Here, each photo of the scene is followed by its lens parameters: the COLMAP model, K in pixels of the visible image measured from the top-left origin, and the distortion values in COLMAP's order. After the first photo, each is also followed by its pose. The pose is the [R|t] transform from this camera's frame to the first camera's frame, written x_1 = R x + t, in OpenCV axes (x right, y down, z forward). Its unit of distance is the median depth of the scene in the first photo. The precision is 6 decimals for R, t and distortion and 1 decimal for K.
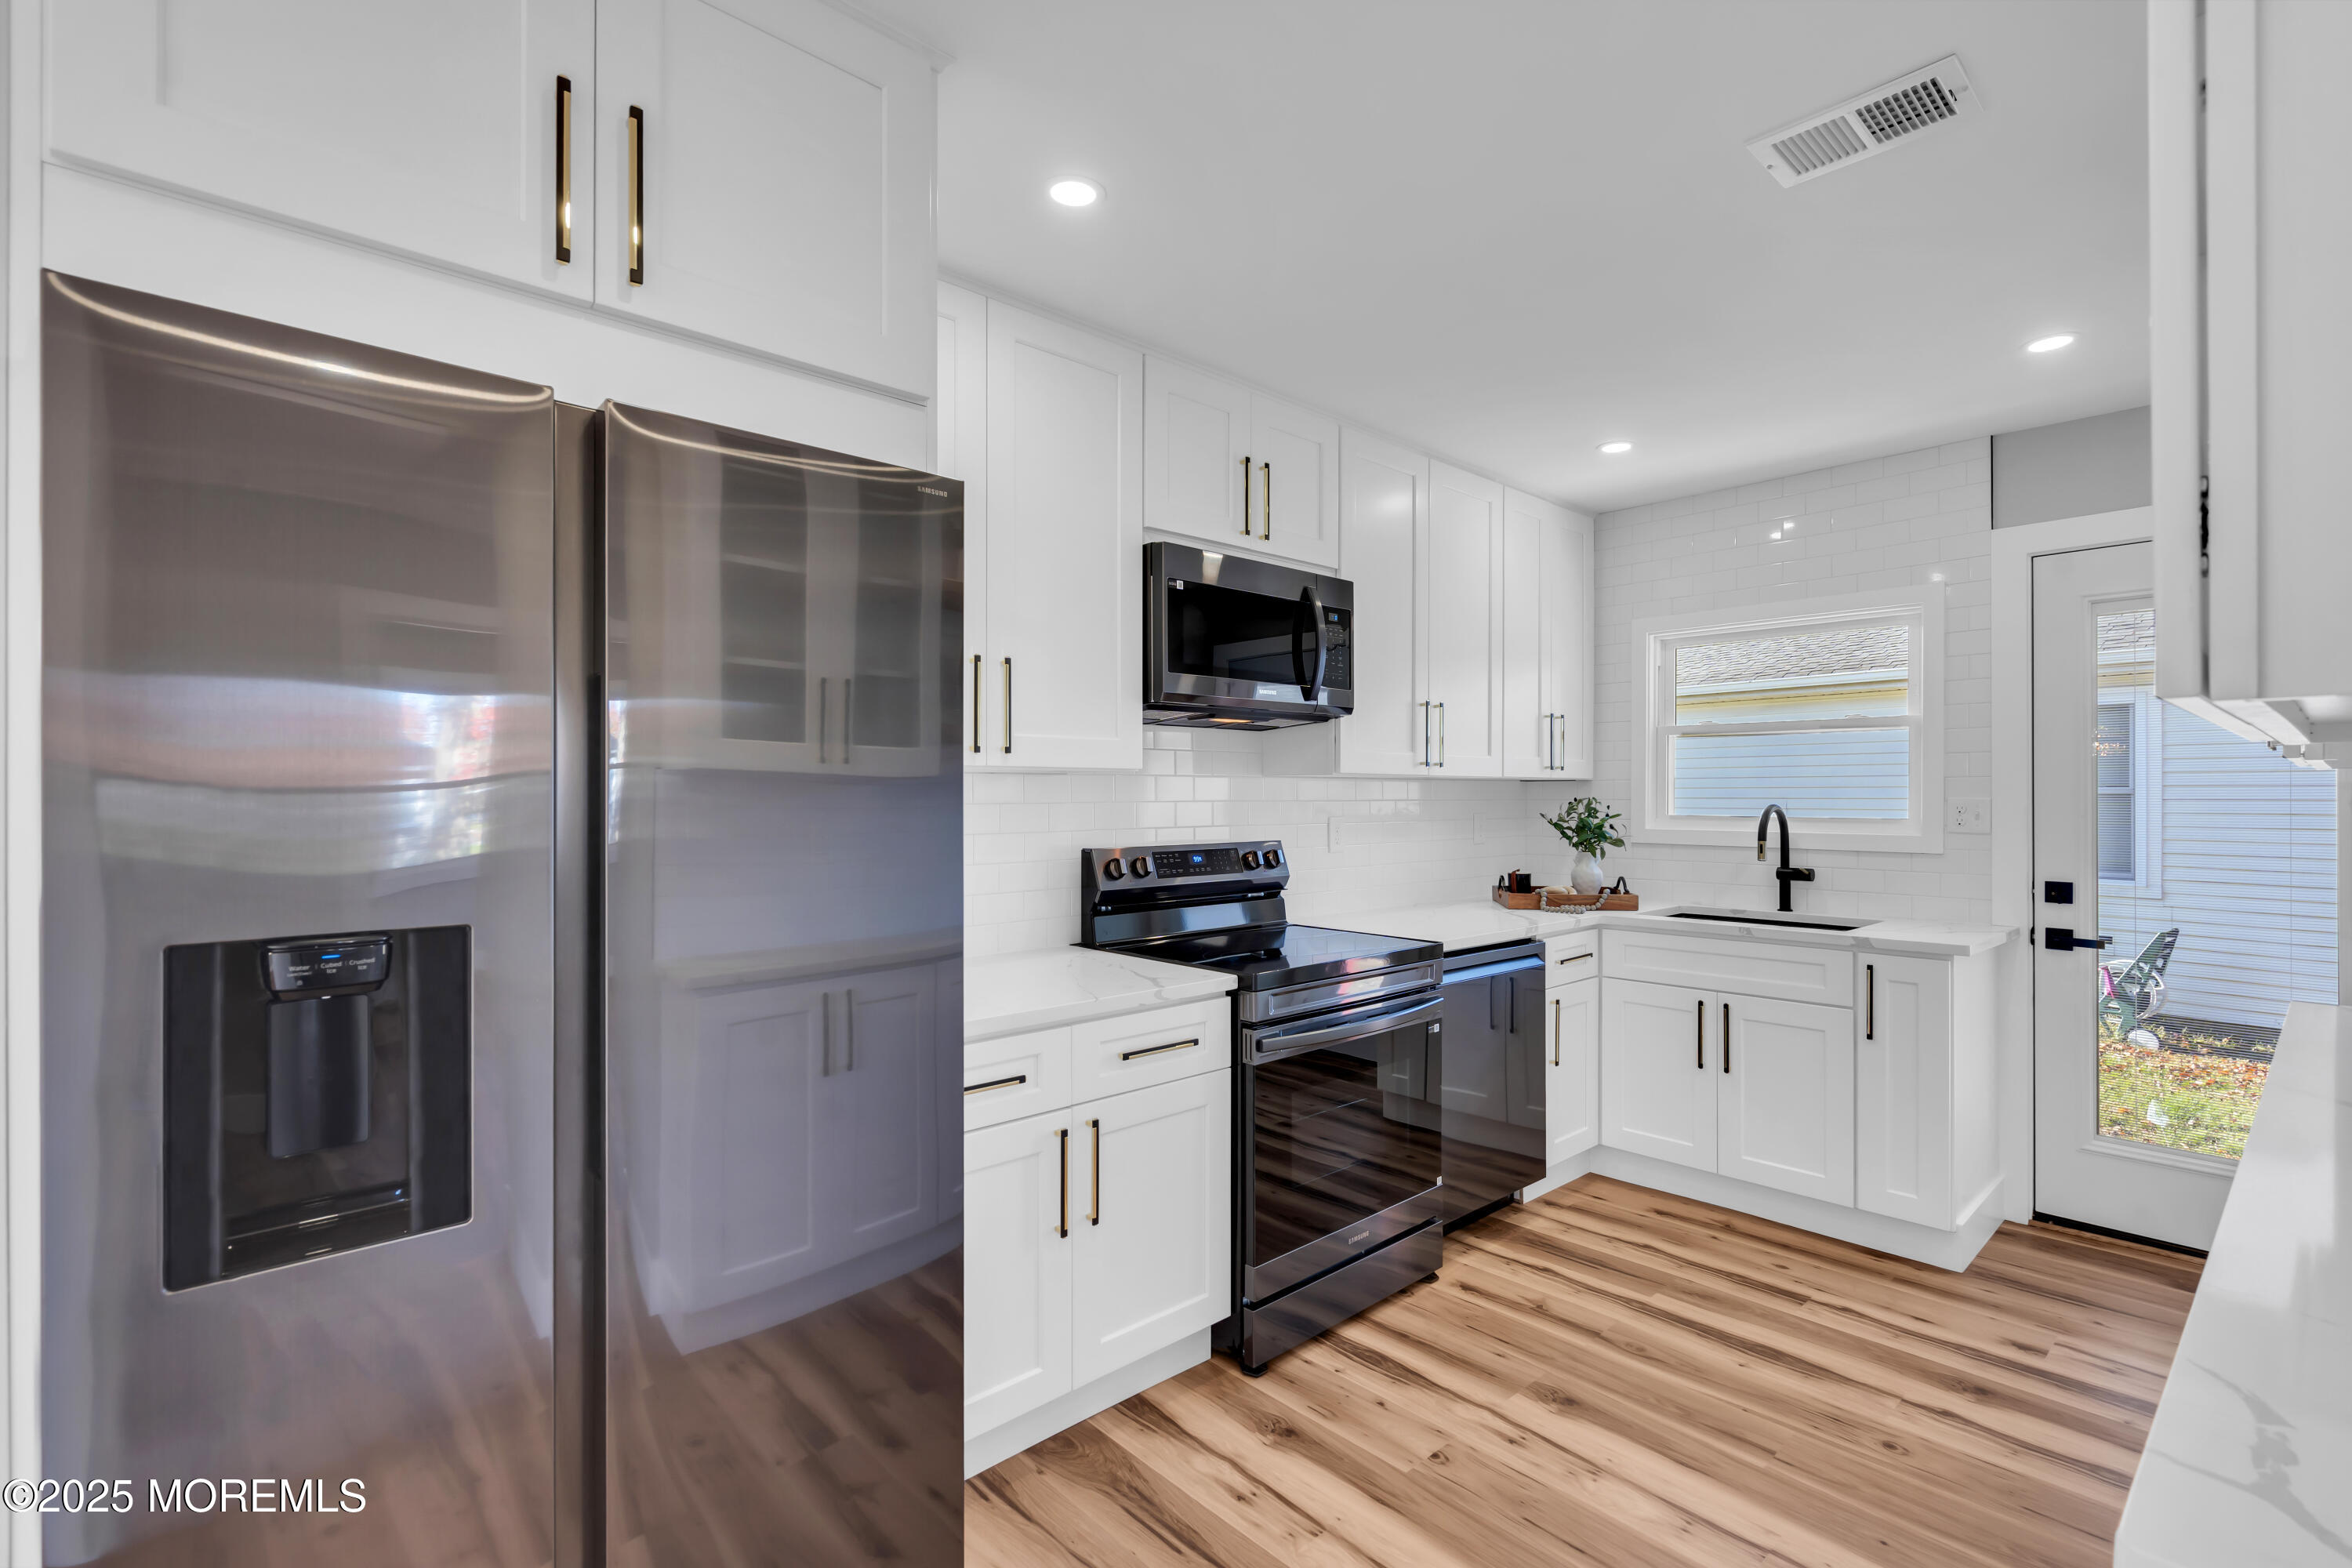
lens RADIAL K [[1063.0, 0, 1178.5], [0, 1063.0, 795.7], [0, 0, 1]] dist [0.000045, -0.000108]
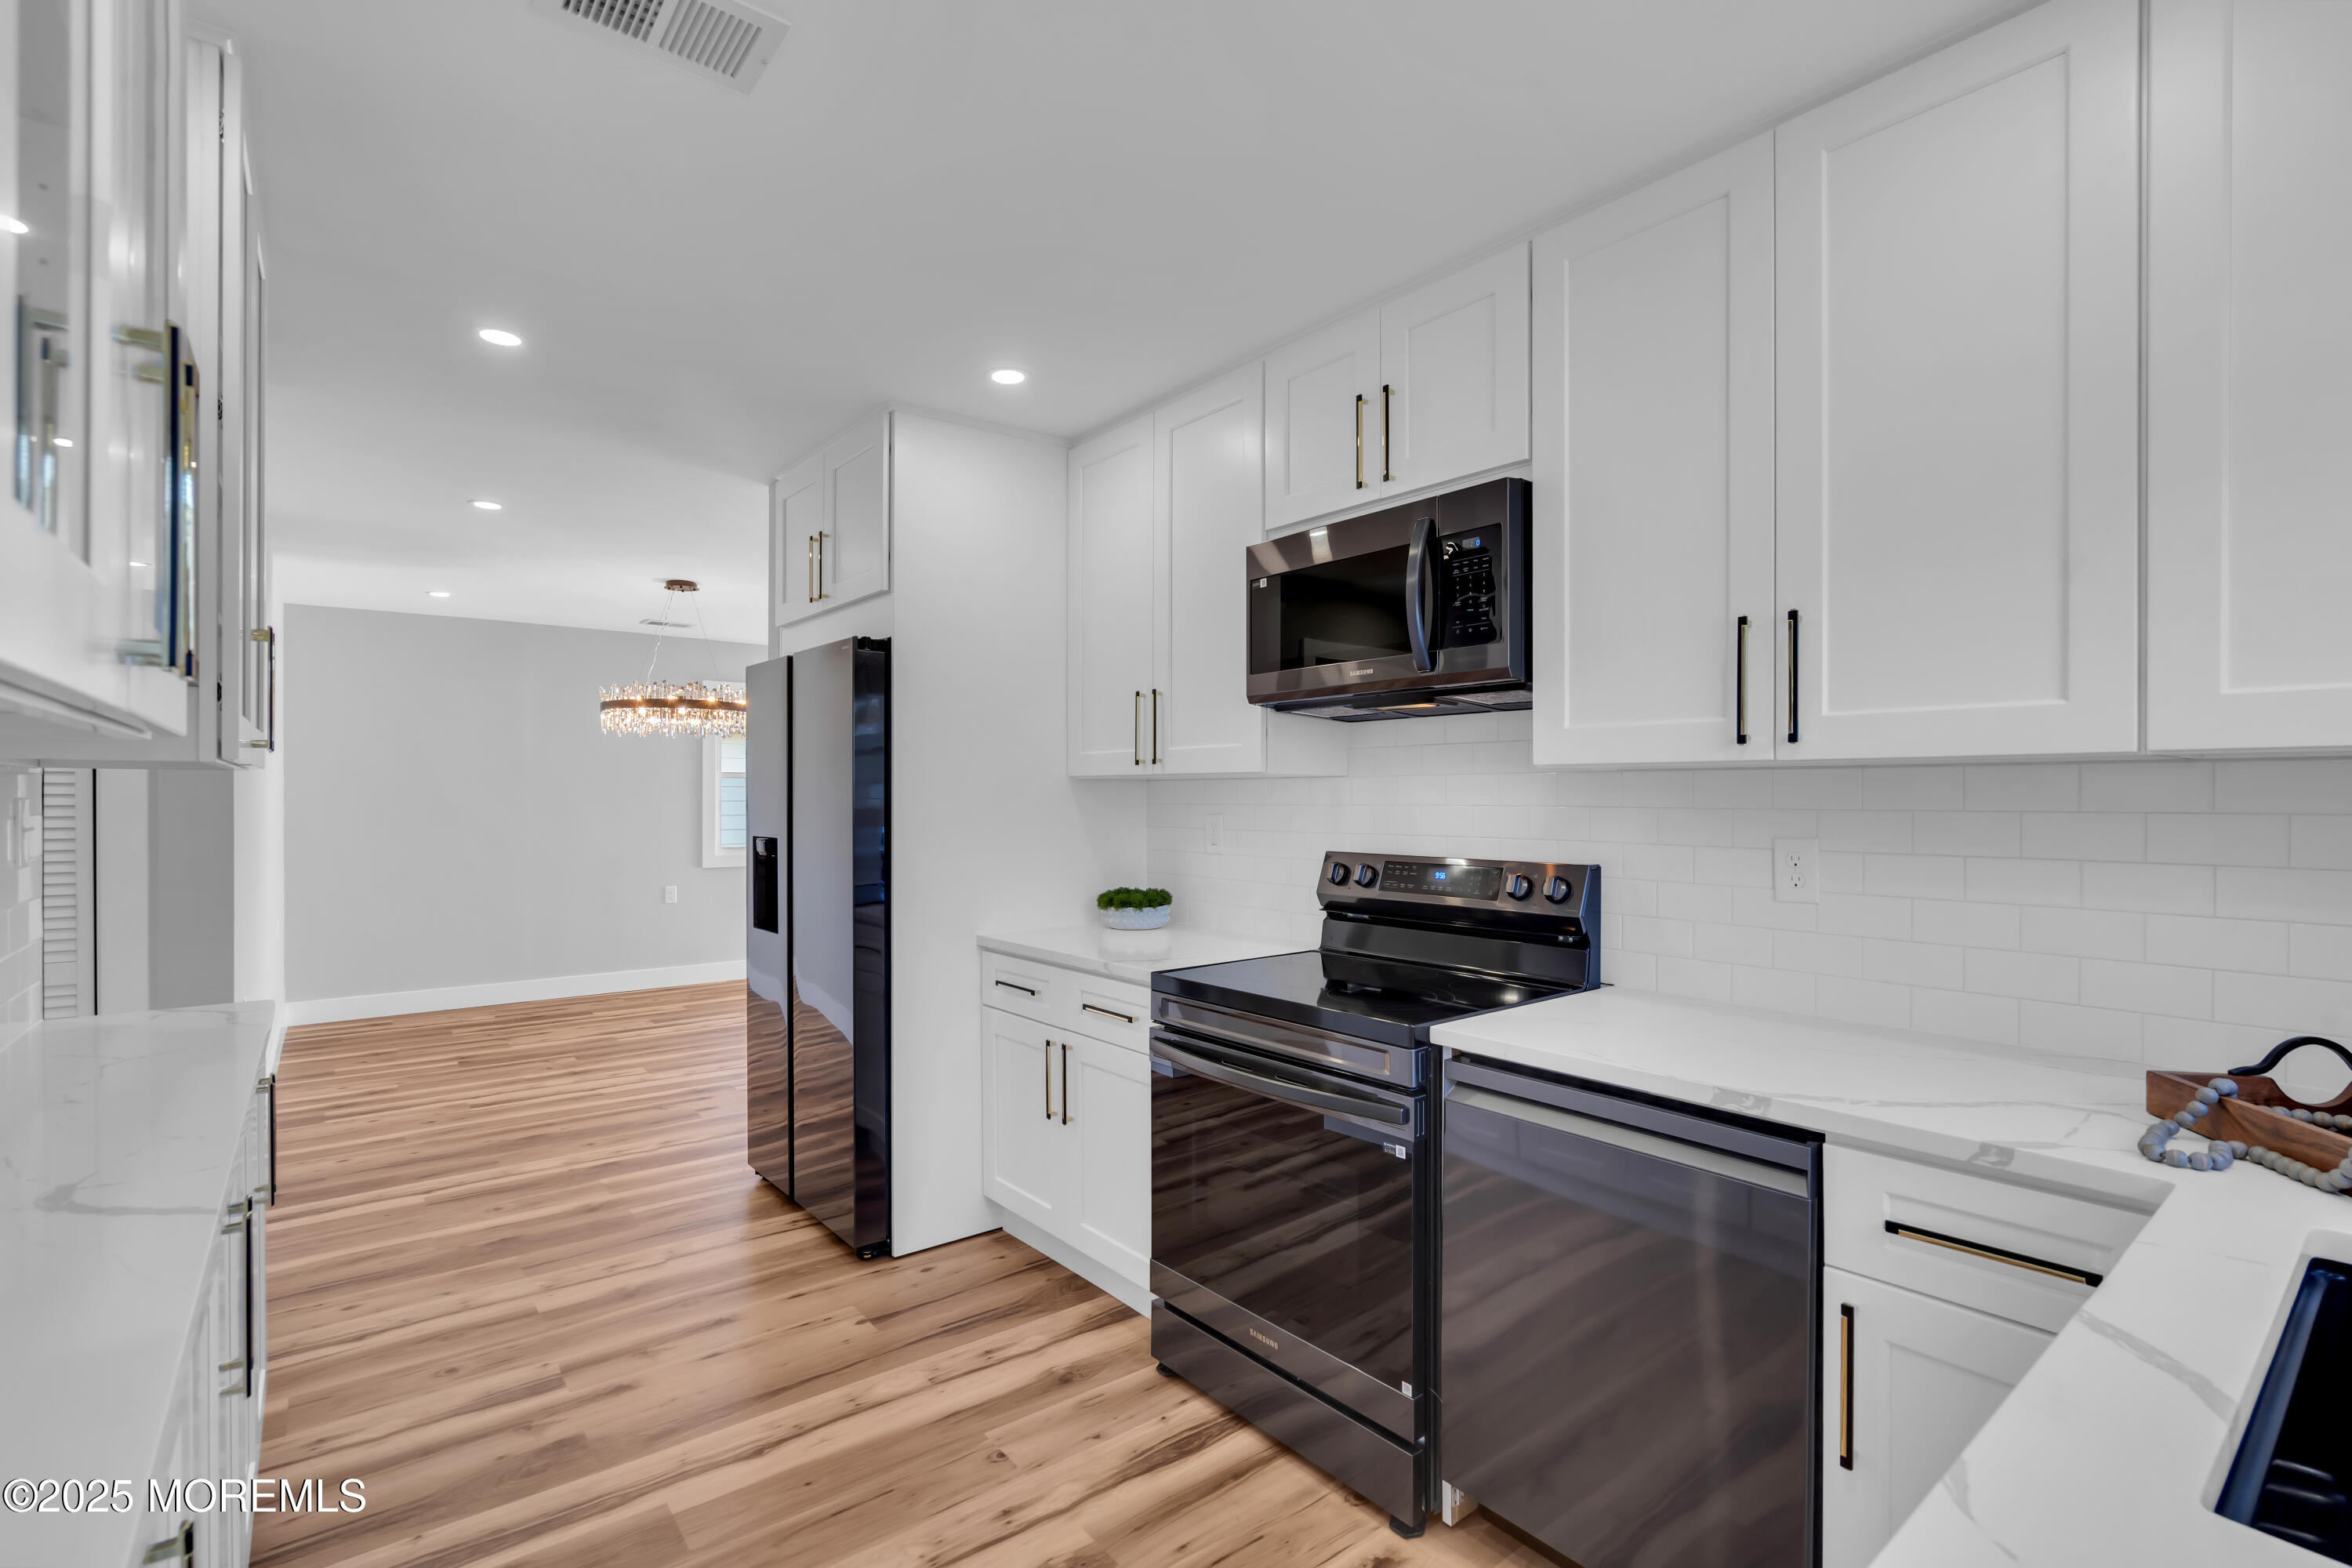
lens RADIAL K [[1063.0, 0, 1178.5], [0, 1063.0, 795.7], [0, 0, 1]] dist [0.000045, -0.000108]
pose [[-0.053646, 0.004741, -0.998549, 1.011448], [0.000698, 0.999989, 0.004711, -0.007272], [0.998560, -0.000444, -0.053649, 1.001074]]
